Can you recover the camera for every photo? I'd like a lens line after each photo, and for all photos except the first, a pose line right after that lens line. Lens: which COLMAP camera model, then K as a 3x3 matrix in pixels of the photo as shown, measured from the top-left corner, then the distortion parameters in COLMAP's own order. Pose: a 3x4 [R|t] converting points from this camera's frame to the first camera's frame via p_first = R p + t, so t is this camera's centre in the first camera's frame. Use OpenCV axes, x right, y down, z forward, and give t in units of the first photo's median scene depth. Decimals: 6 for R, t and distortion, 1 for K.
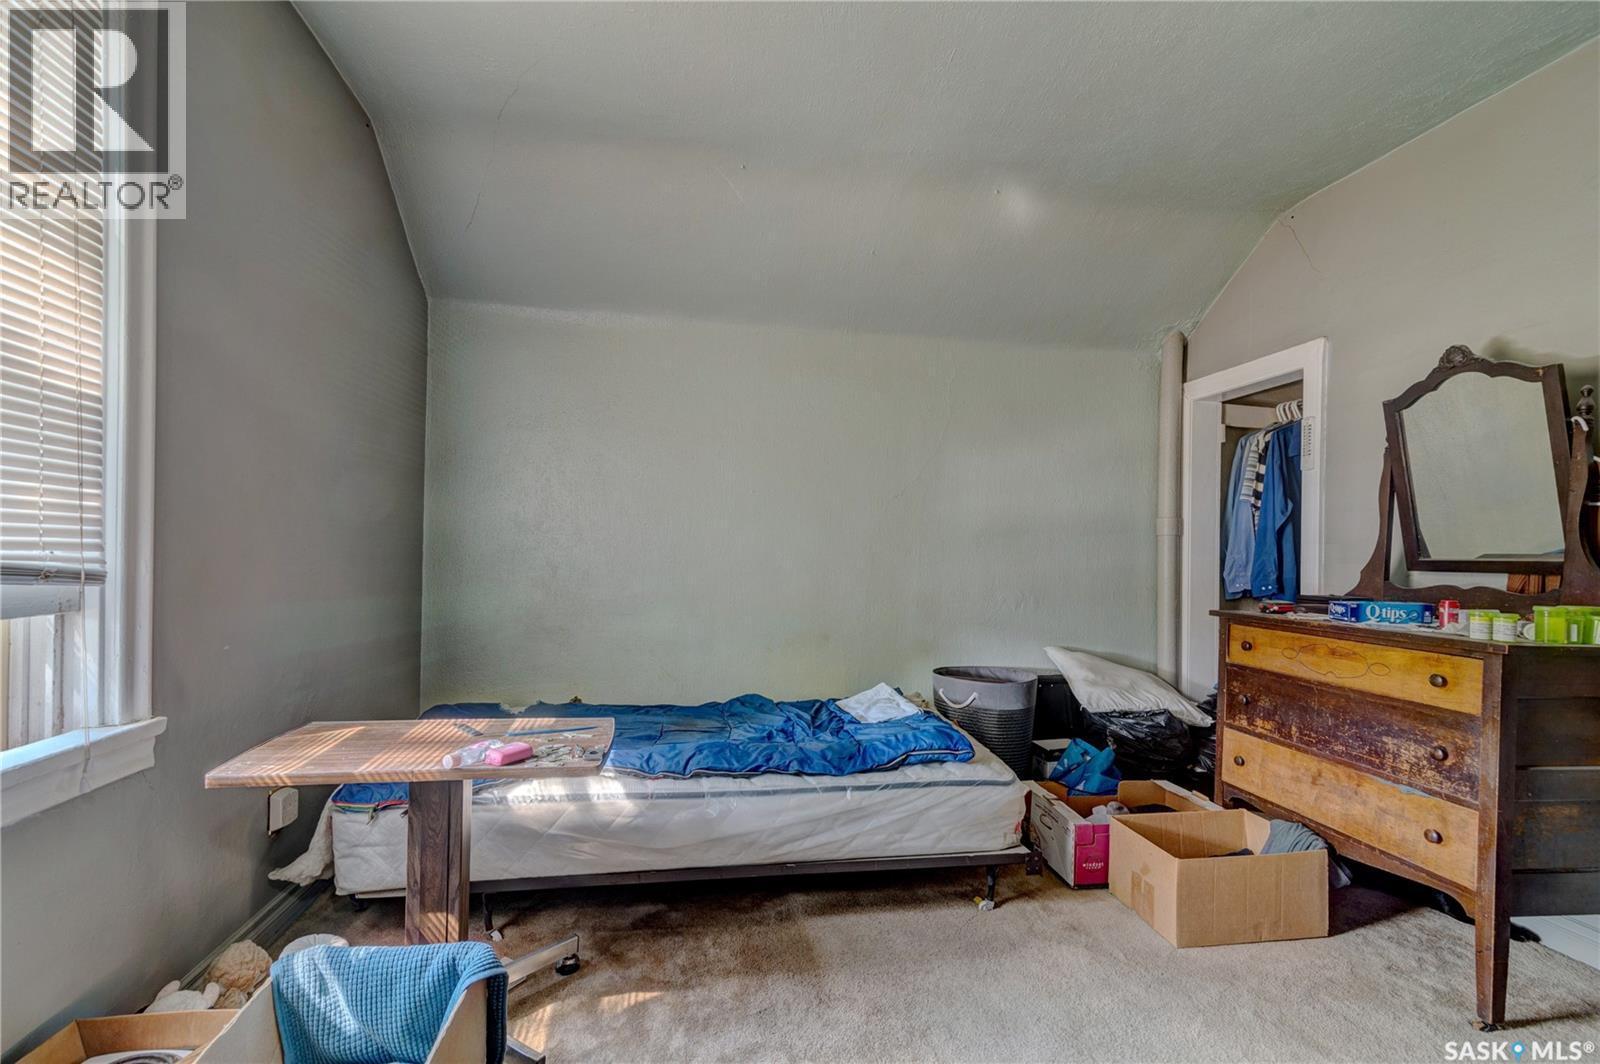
lens RADIAL K [[720.8, 0, 798.3], [0, 720.8, 550.5], [0, 0, 1]] dist [0.017667, 0.000042]
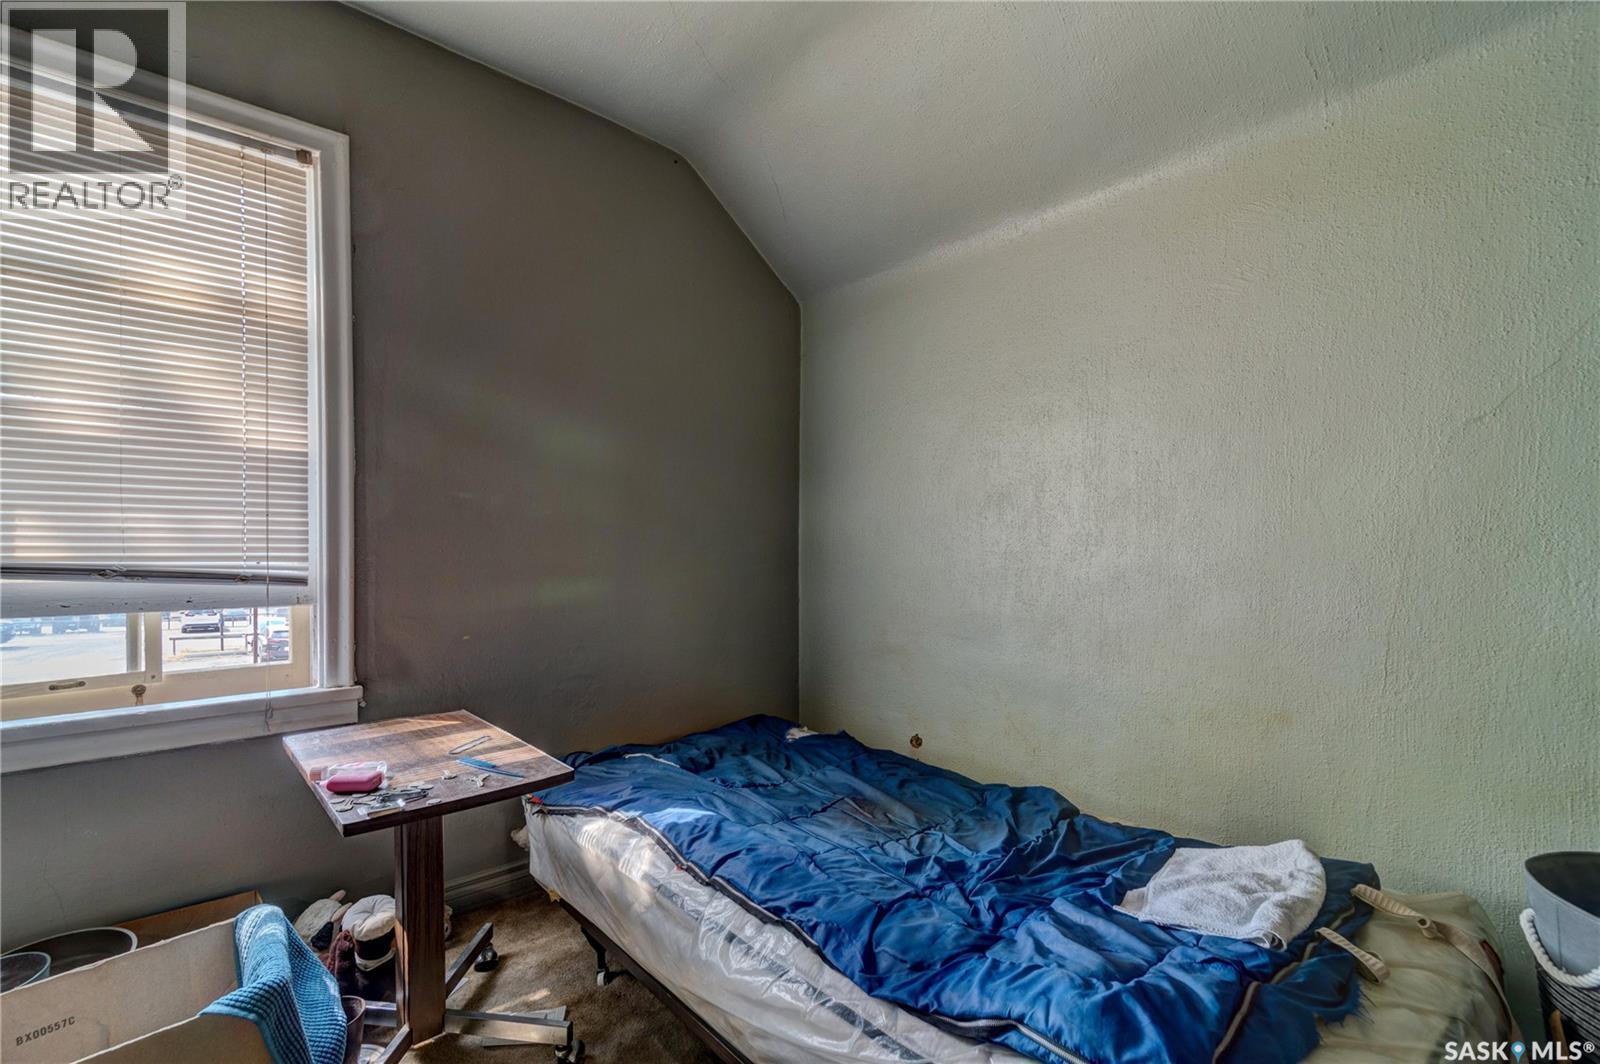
lens RADIAL K [[720.8, 0, 798.3], [0, 720.8, 550.5], [0, 0, 1]] dist [0.017667, 0.000042]
pose [[0.530266, -0.018442, -0.847631, 0.487930], [0.012782, 0.999824, -0.013757, 0.006758], [0.847735, -0.003540, 0.530408, 0.712611]]
